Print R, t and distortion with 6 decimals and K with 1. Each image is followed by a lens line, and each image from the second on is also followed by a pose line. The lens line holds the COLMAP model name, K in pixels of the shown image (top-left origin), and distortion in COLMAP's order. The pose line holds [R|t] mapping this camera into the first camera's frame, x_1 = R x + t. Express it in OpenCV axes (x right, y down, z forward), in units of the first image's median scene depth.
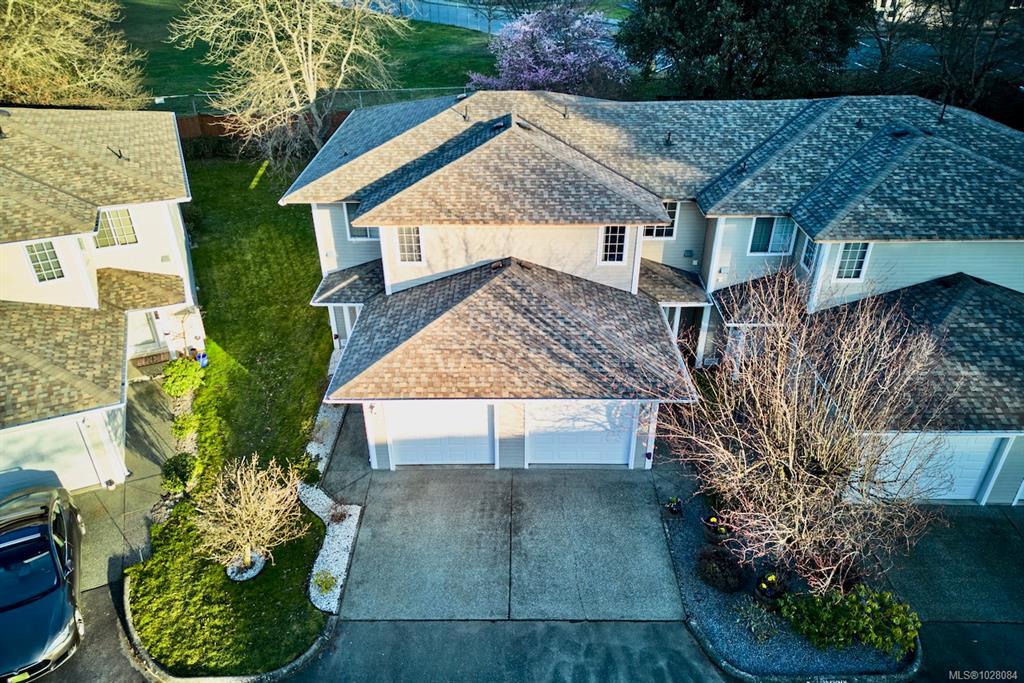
lens RADIAL K [[721.7, 0, 512.0], [0, 721.7, 341.5], [0, 0, 1]] dist [0.061946, -0.071232]
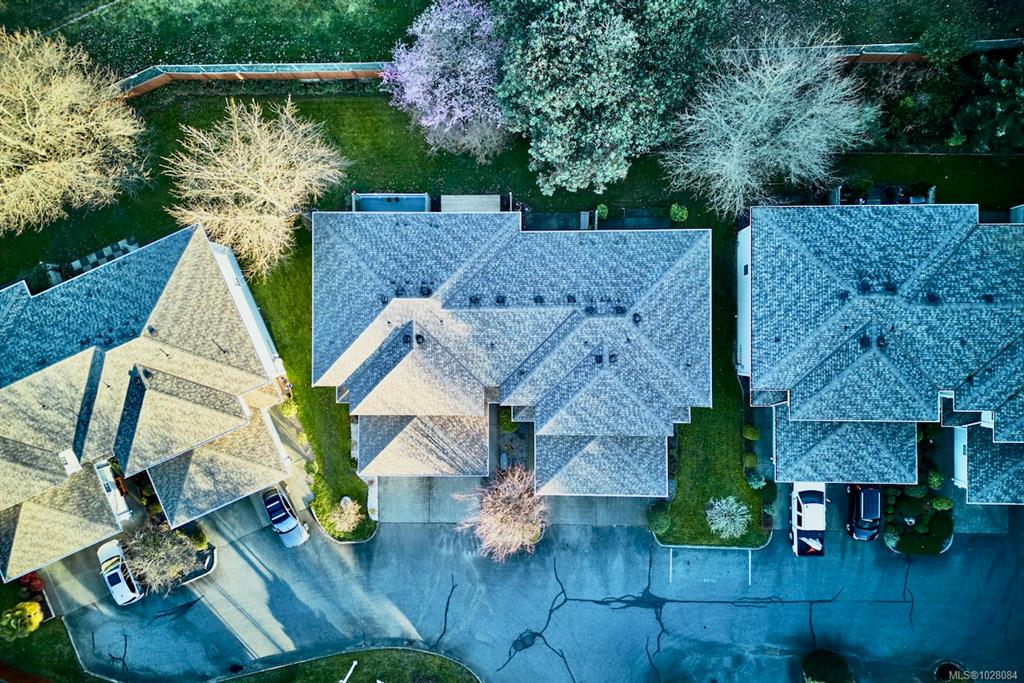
lens RADIAL K [[721.7, 0, 512.0], [0, 721.7, 341.5], [0, 0, 1]] dist [0.061946, -0.071232]
pose [[0.999666, -0.007211, -0.024828, 0.403912], [0.024978, 0.517225, 0.855485, -2.512618], [0.006673, -0.855819, 0.517232, -0.027962]]
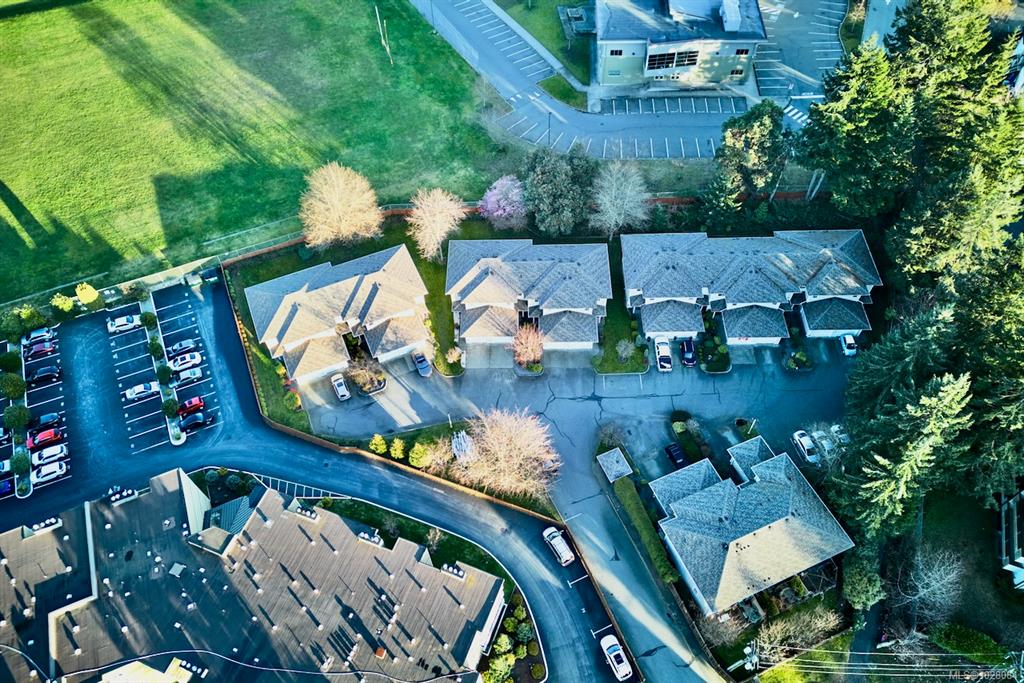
lens RADIAL K [[721.7, 0, 512.0], [0, 721.7, 341.5], [0, 0, 1]] dist [0.061946, -0.071232]
pose [[0.999891, -0.009823, -0.011046, 0.258259], [0.013440, 0.915269, 0.402620, -2.332277], [0.006155, -0.402724, 0.915301, -4.609248]]
